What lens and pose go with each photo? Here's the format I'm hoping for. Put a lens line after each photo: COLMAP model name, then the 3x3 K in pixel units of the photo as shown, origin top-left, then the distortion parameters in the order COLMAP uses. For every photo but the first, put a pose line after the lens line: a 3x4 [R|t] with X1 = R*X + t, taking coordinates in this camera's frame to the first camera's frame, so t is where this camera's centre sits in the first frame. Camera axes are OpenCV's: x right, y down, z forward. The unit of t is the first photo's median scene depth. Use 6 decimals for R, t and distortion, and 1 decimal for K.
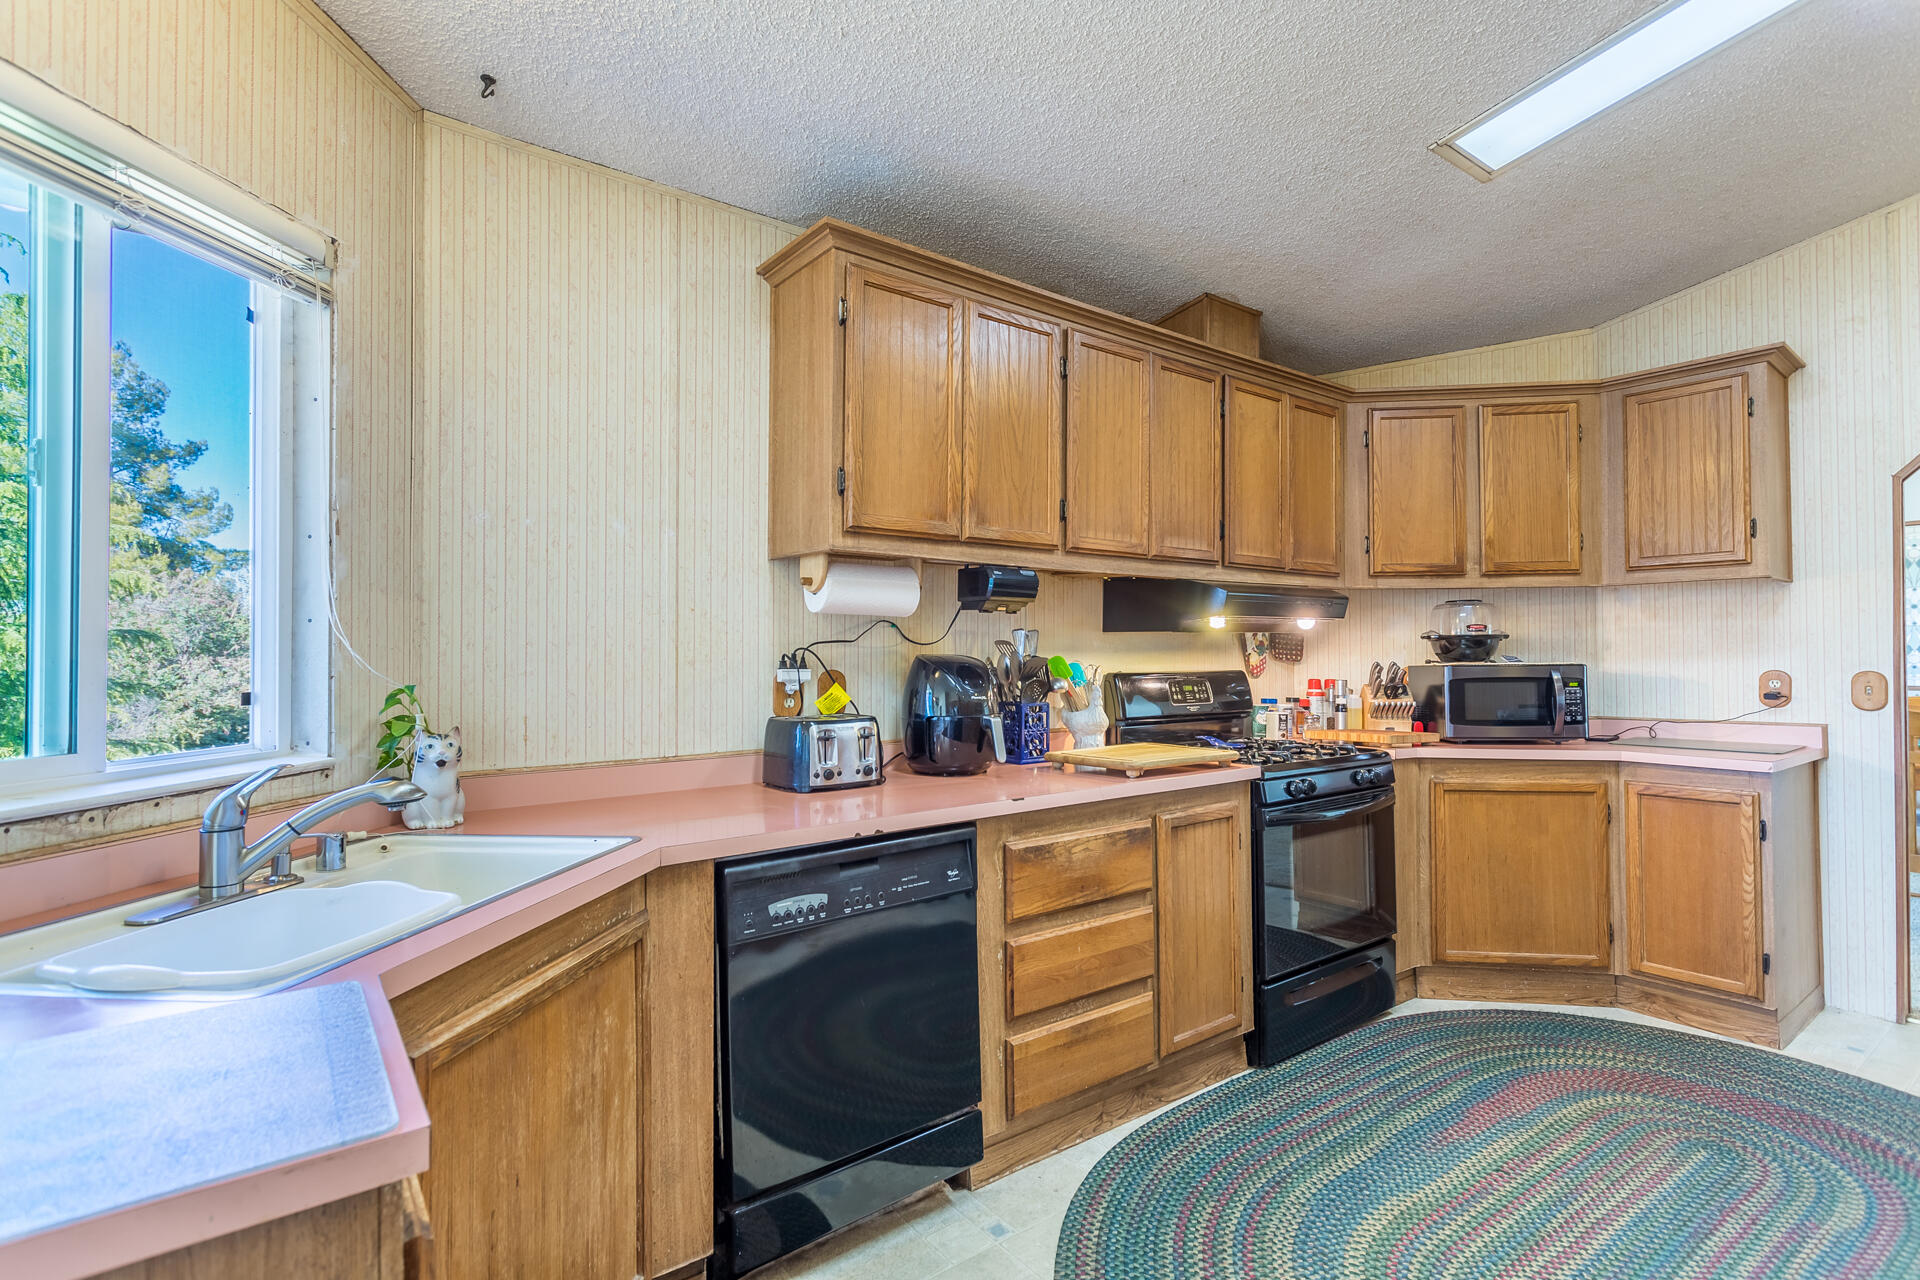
lens RADIAL K [[907.3, 0, 950.9], [0, 907.3, 643.8], [0, 0, 1]] dist [-0.003076, 0.003640]
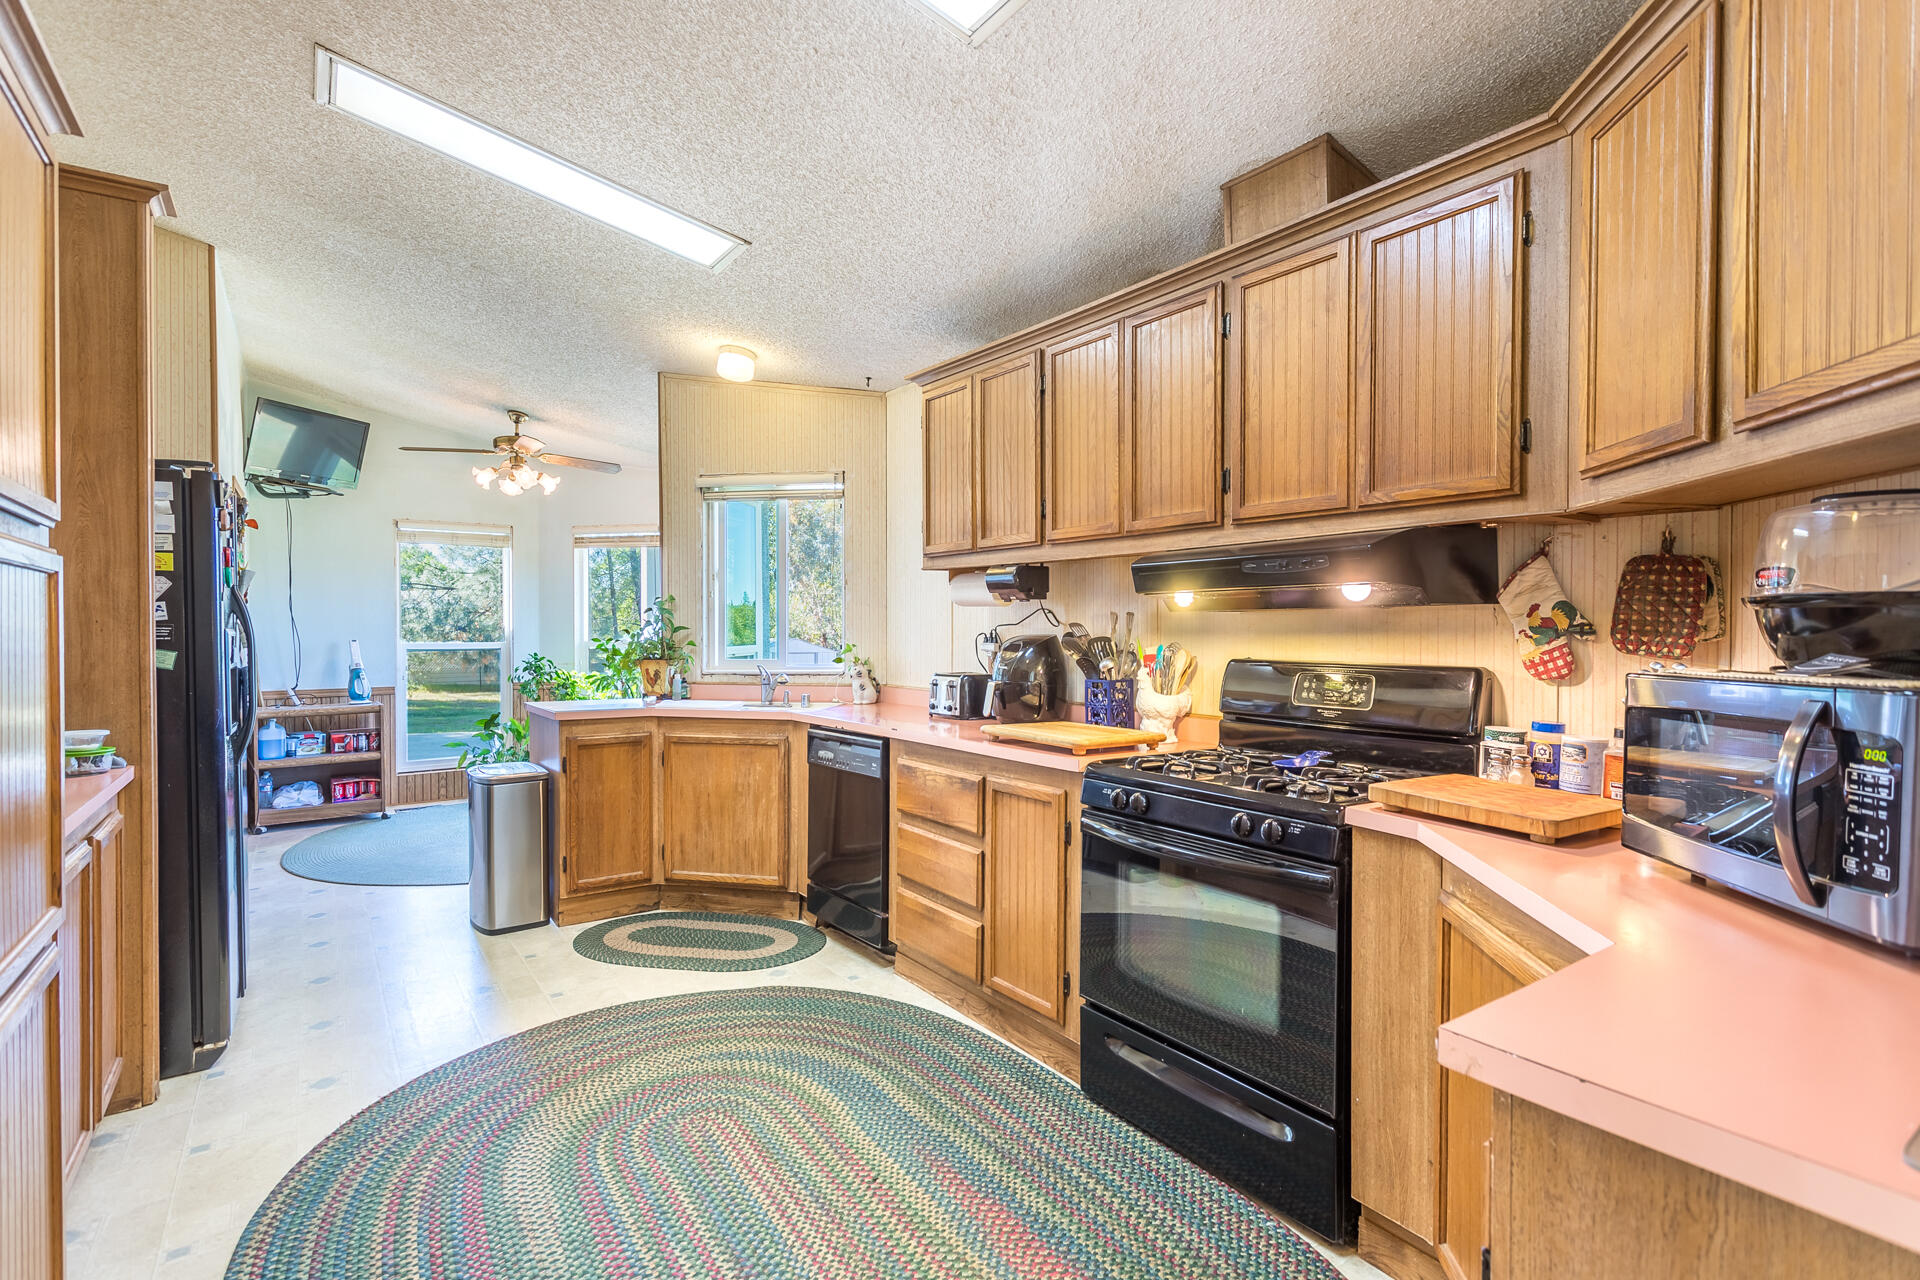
lens RADIAL K [[907.3, 0, 954.6], [0, 907.3, 637.4], [0, 0, 1]] dist [-0.003076, 0.003640]
pose [[-0.018204, 0.011138, -0.999772, 1.115175], [0.003610, 0.999932, 0.011074, 0.000984], [0.999828, -0.003407, -0.018243, 0.793382]]
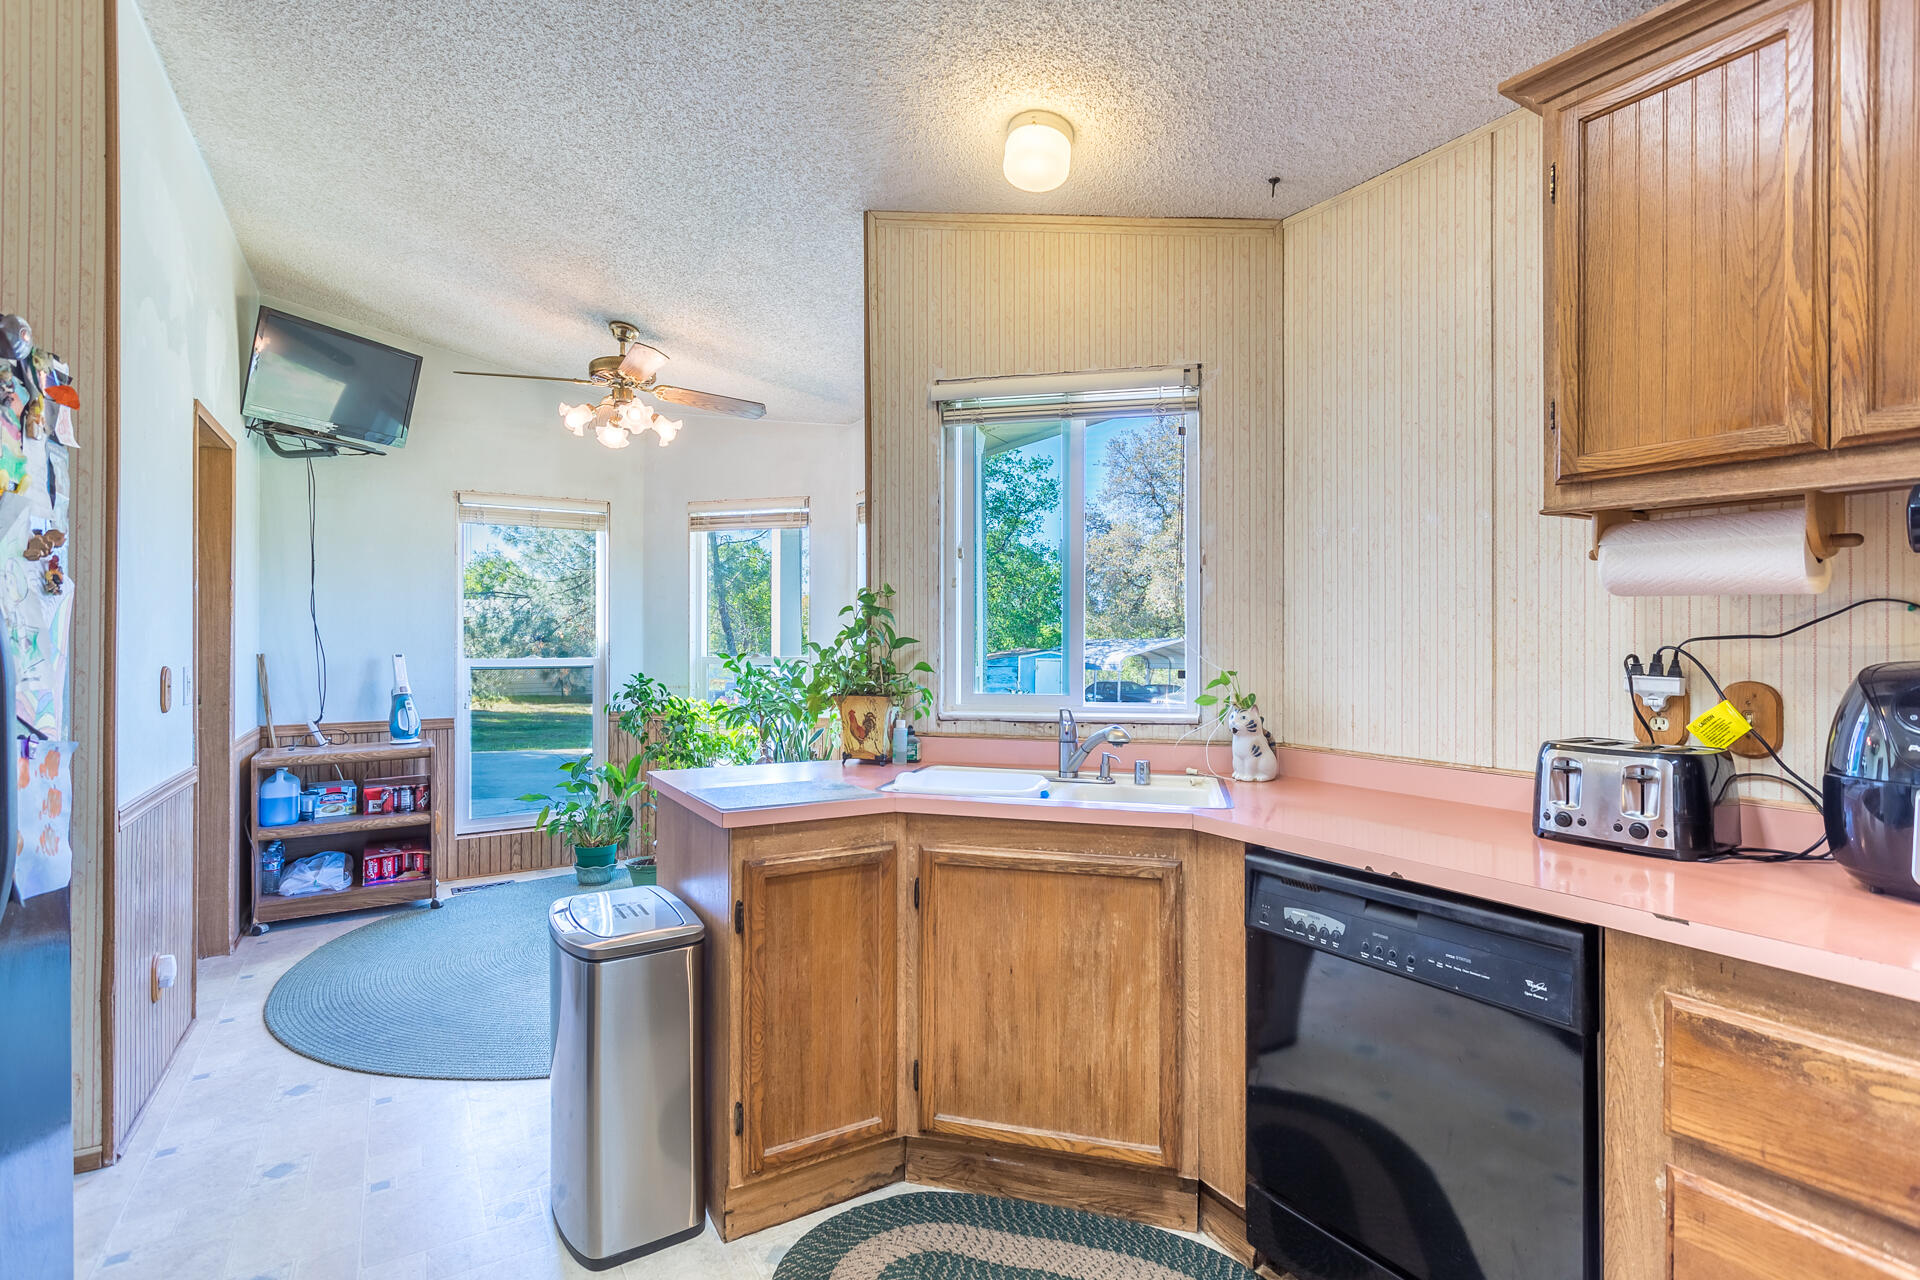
lens RADIAL K [[907.3, 0, 963.2], [0, 907.3, 638.6], [0, 0, 1]] dist [-0.003076, 0.003640]
pose [[-0.082646, 0.000534, -0.996579, 0.471728], [0.001283, 0.999999, 0.000429, -0.001905], [0.996578, -0.001243, -0.082647, 0.430144]]
